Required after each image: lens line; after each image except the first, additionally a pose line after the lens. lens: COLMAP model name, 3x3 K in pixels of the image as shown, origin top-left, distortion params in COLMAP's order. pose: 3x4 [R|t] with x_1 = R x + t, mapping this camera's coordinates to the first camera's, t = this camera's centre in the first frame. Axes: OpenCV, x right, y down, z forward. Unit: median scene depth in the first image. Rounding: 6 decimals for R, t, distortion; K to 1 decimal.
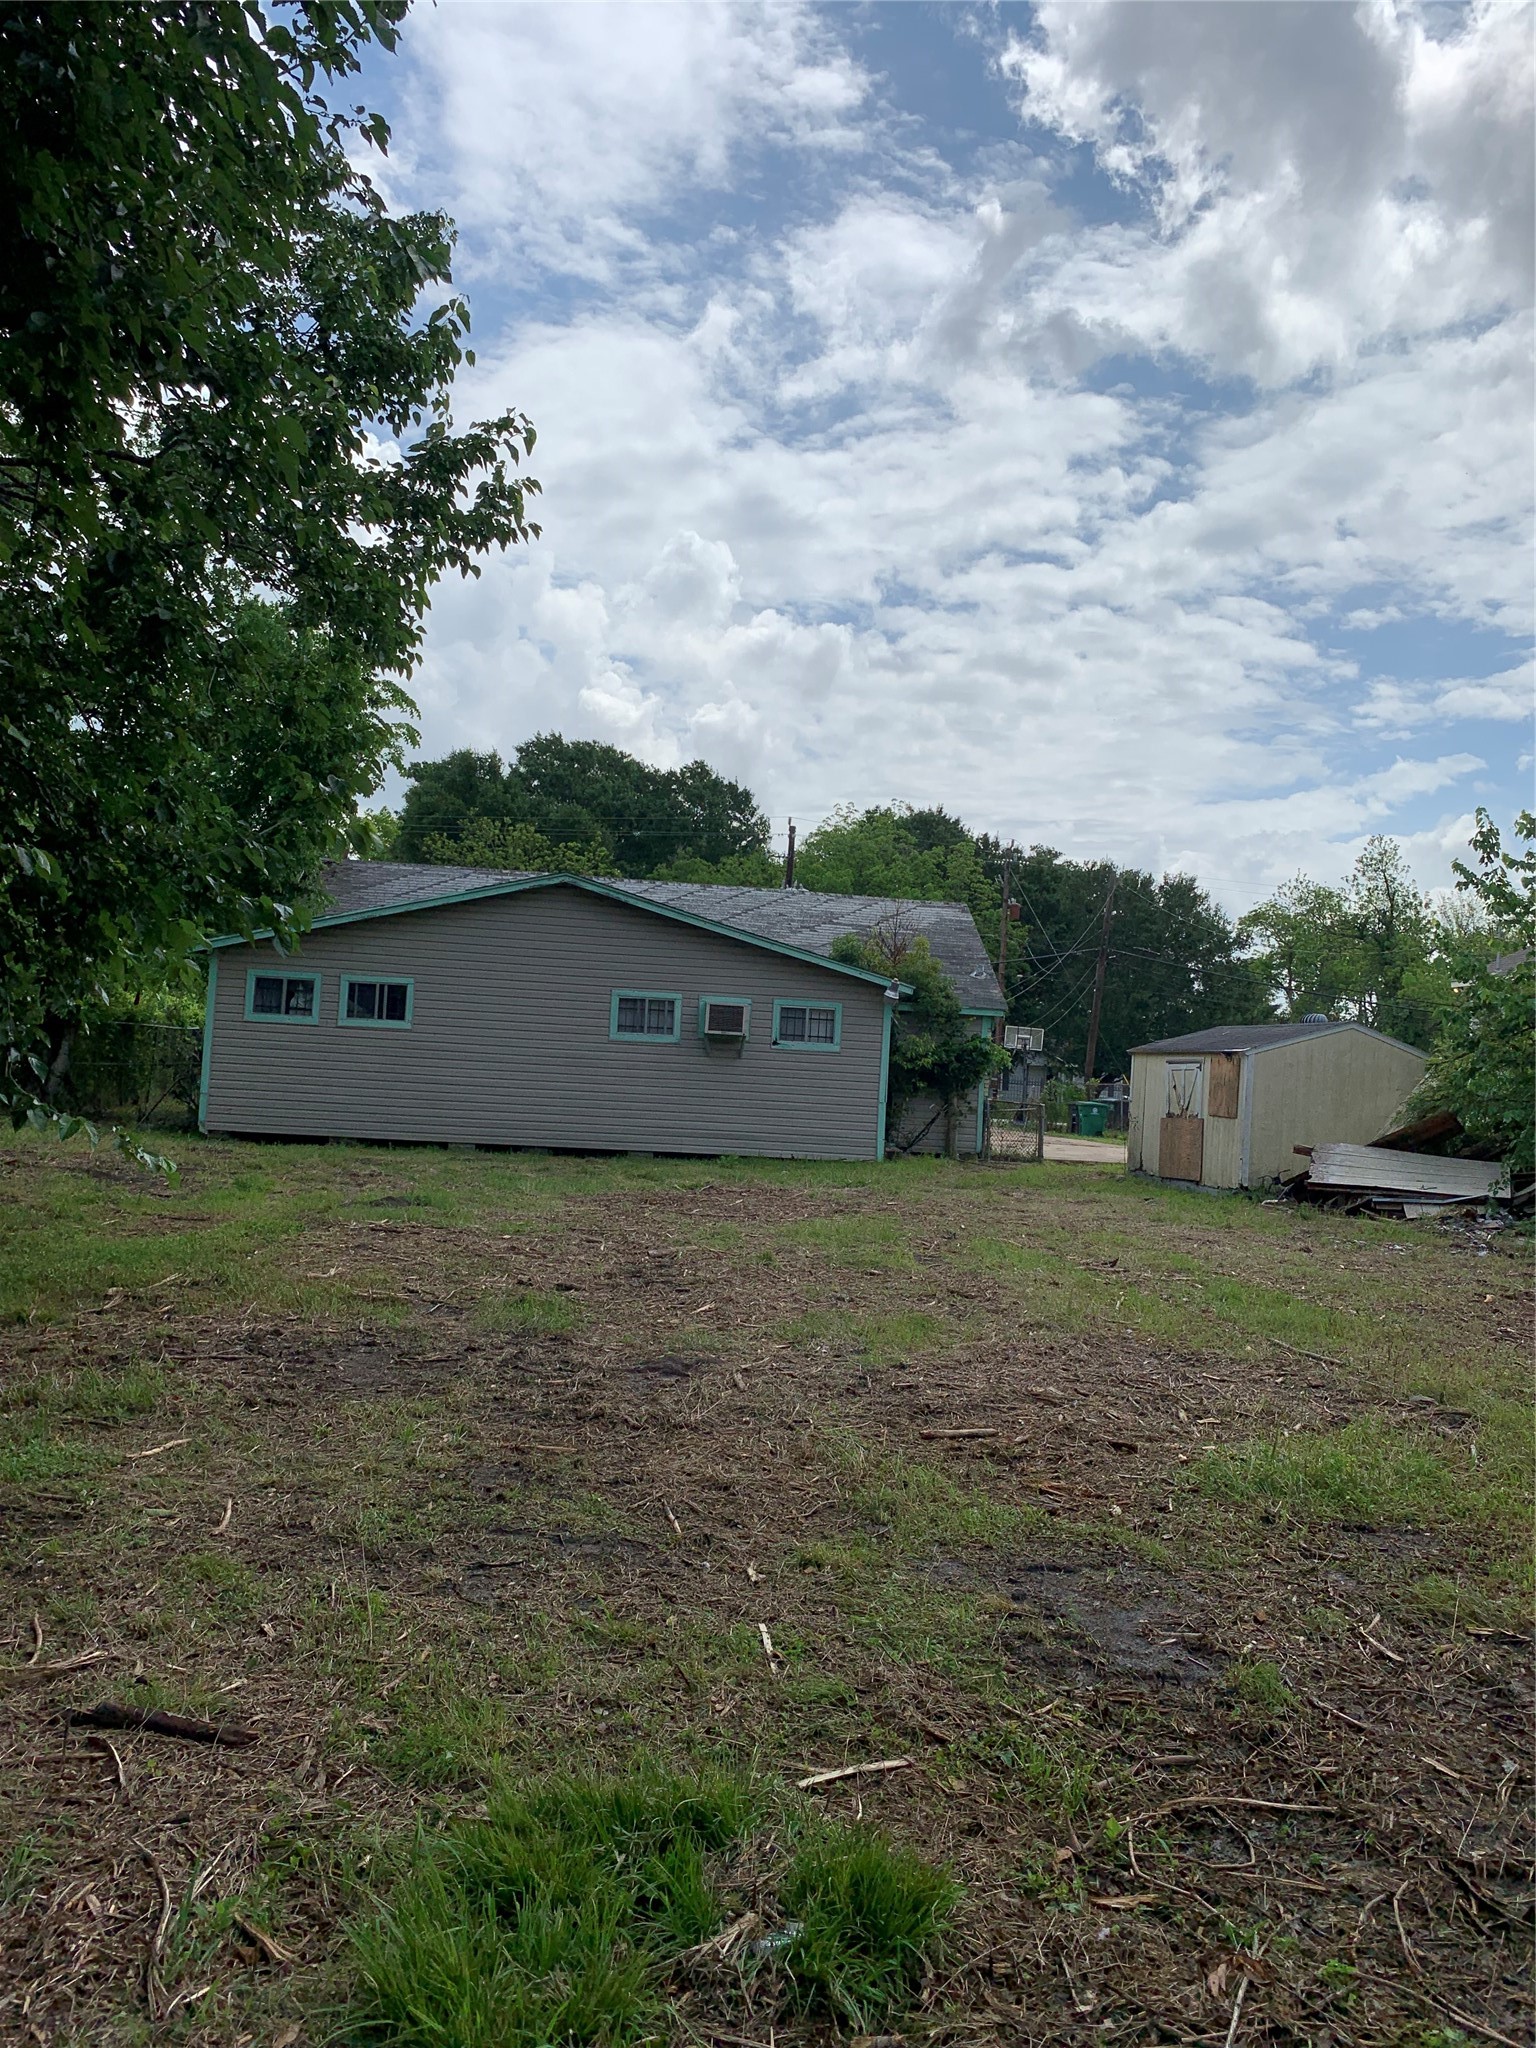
lens RADIAL K [[1598.6, 0, 776.2], [0, 1598.6, 1024.6], [0, 0, 1]] dist [0.168143, -0.383148]
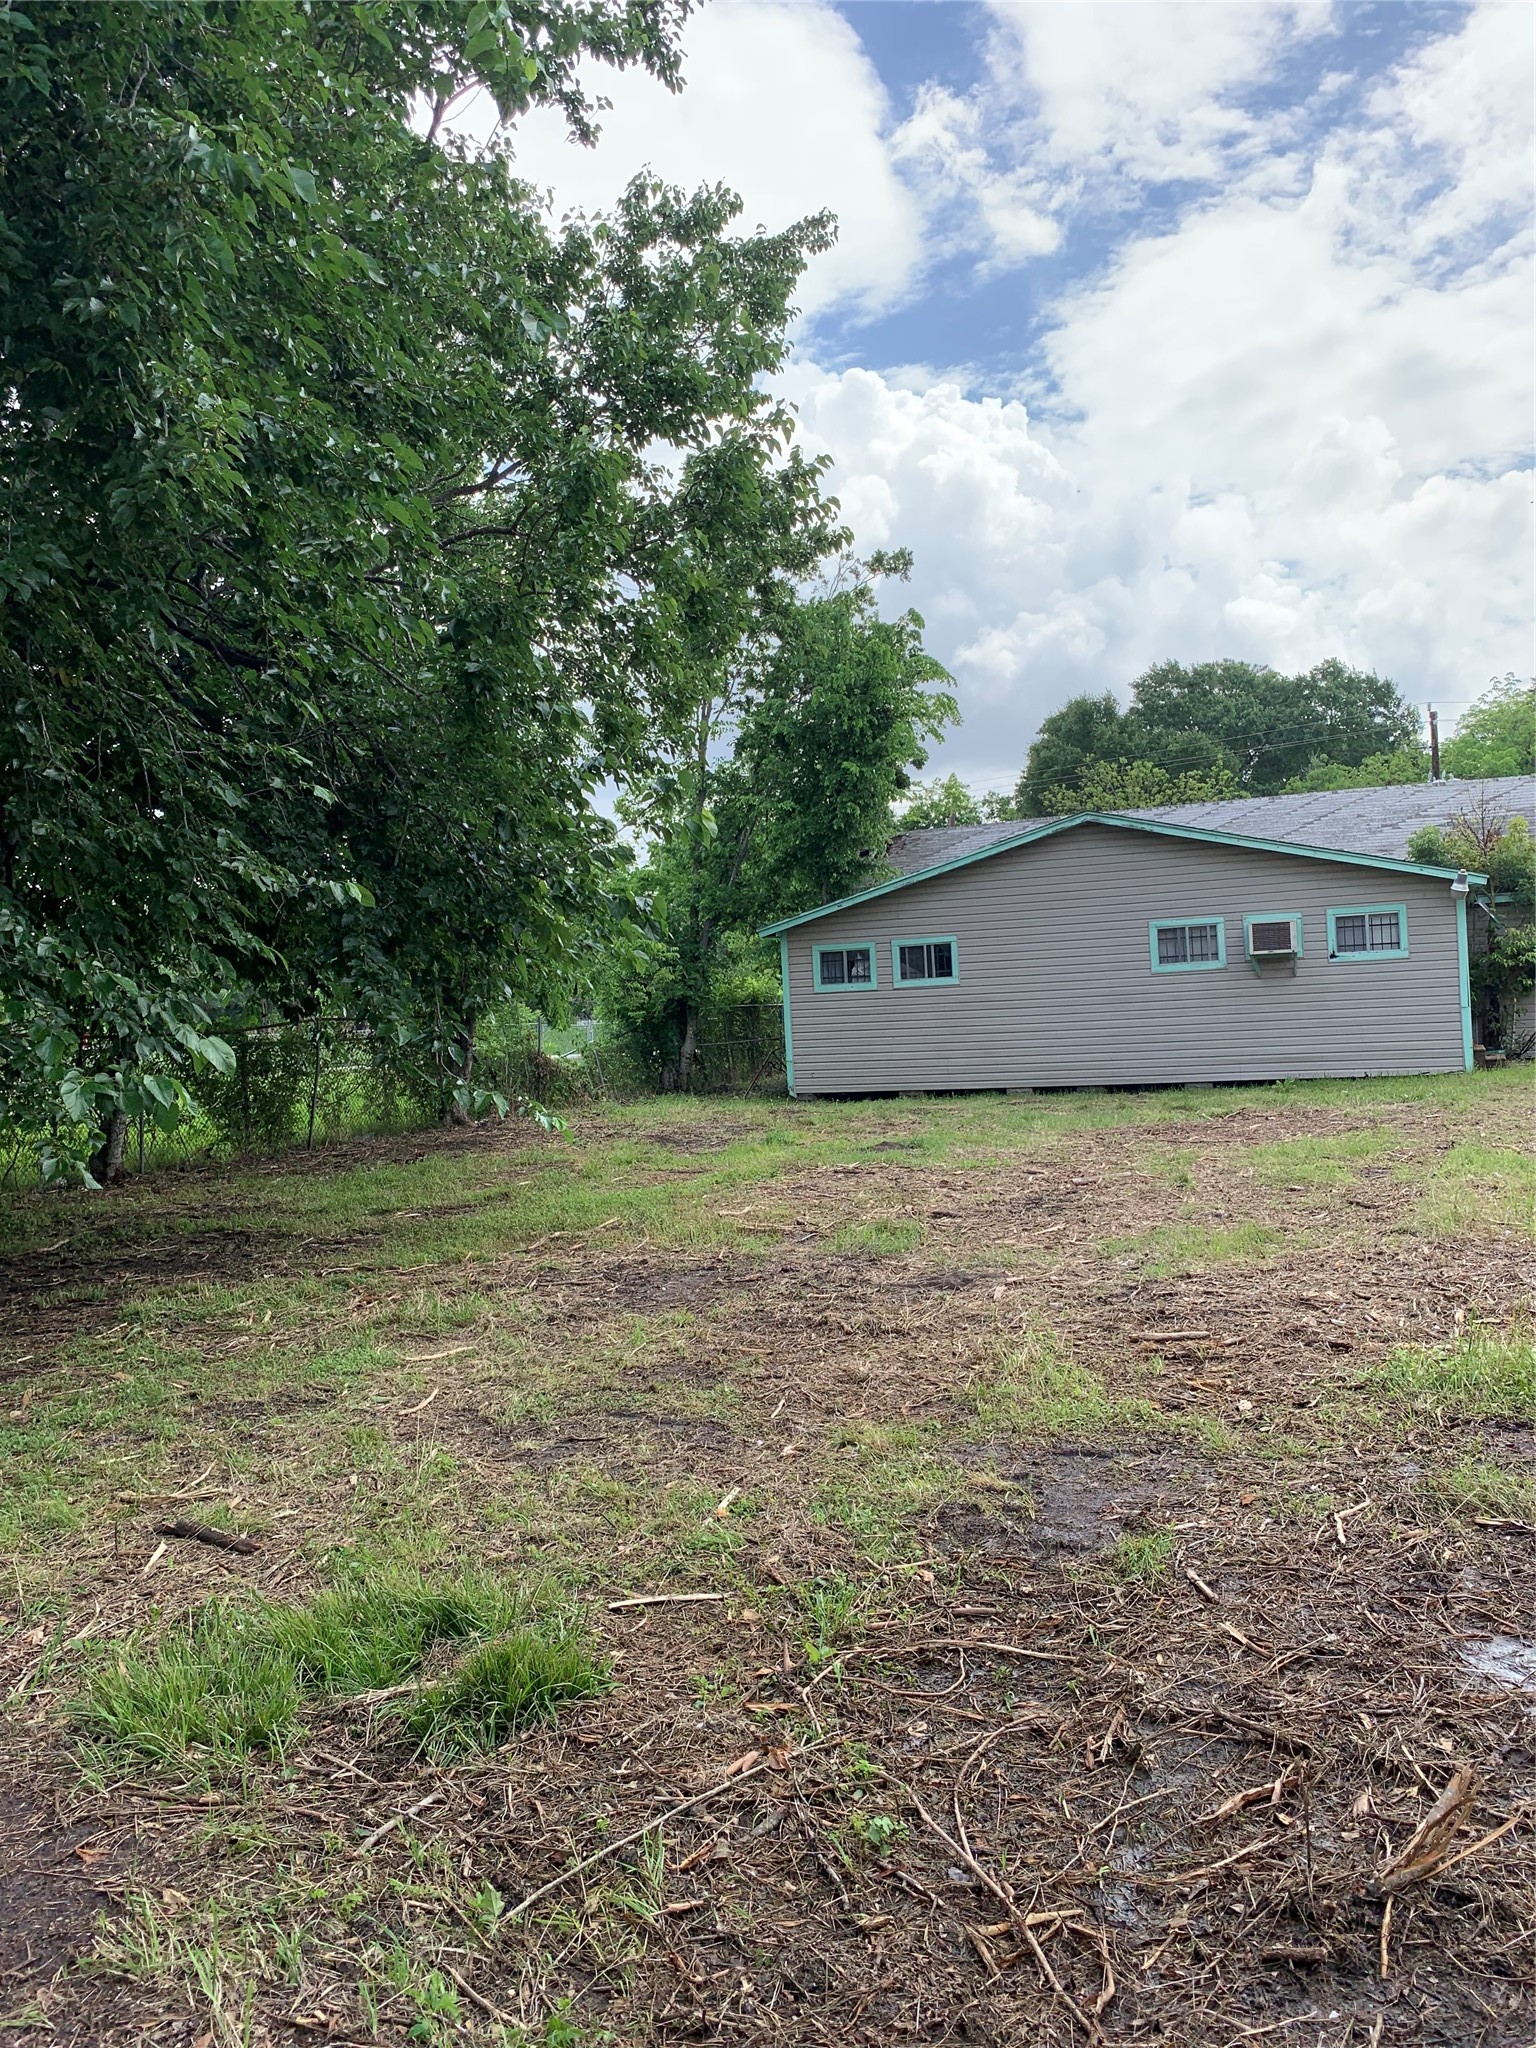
lens RADIAL K [[1601.5, 0, 770.7], [0, 1601.5, 1048.9], [0, 0, 1]] dist [0.049622, -0.057992]
pose [[0.899835, -0.092587, -0.426291, 0.100199], [0.112634, 0.993393, 0.021995, 0.007738], [0.421438, -0.067807, 0.904319, 0.002165]]
